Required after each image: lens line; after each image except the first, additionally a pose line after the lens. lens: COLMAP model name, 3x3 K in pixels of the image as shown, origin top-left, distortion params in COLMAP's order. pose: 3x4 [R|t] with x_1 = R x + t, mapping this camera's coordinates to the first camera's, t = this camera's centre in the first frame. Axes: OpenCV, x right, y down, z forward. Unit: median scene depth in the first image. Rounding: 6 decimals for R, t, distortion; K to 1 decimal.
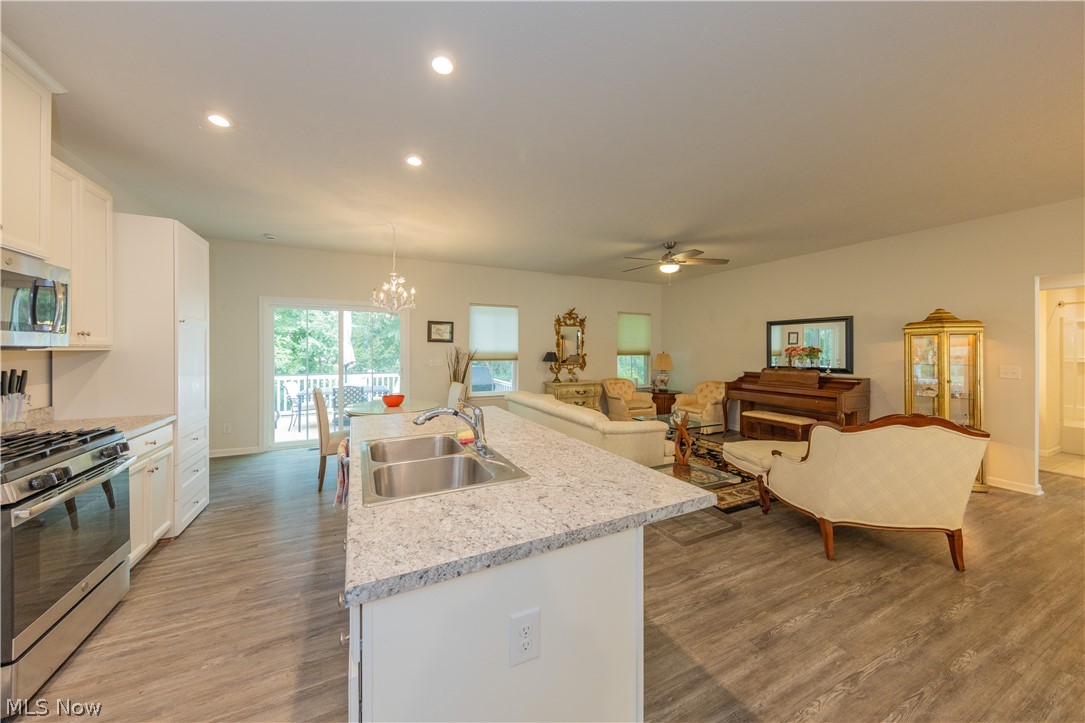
lens RADIAL K [[356.9, 0, 519.2], [0, 356.9, 348.0], [0, 0, 1]] dist [0.007515, -0.000813]
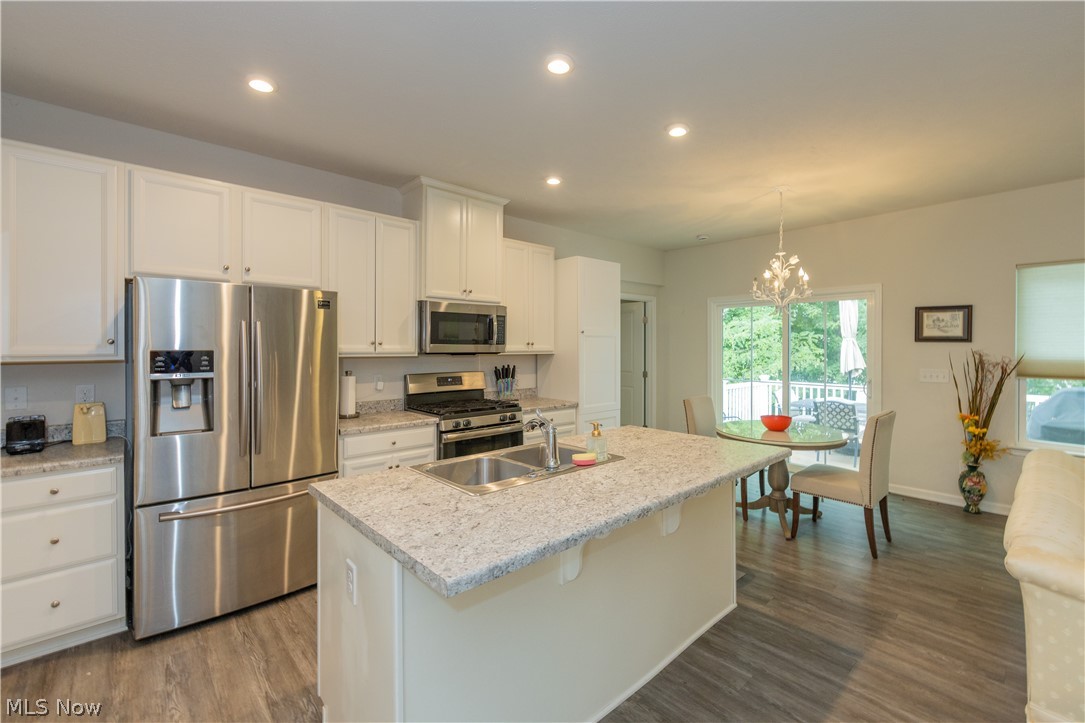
lens RADIAL K [[460.6, 0, 565.3], [0, 460.6, 347.1], [0, 0, 1]] dist [0.002289, 0.001167]
pose [[0.329154, 0.000589, -0.944276, 0.340025], [0.001742, 0.999998, 0.001231, -0.012128], [0.944275, -0.002051, 0.329152, 0.212820]]
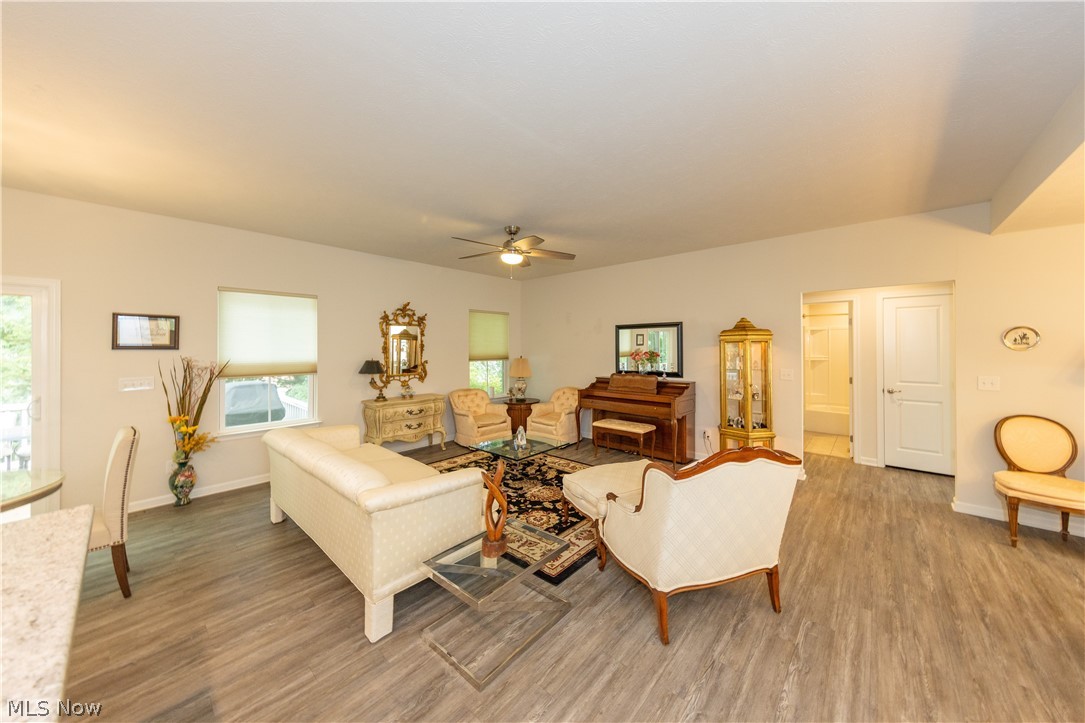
lens RADIAL K [[367.8, 0, 569.3], [0, 367.8, 343.1], [0, 0, 1]] dist [0.005409, -0.000316]
pose [[0.898910, -0.003055, 0.438122, 0.163445], [0.006870, 0.999951, -0.007124, -0.021620], [-0.438079, 0.009413, 0.898887, 0.180581]]
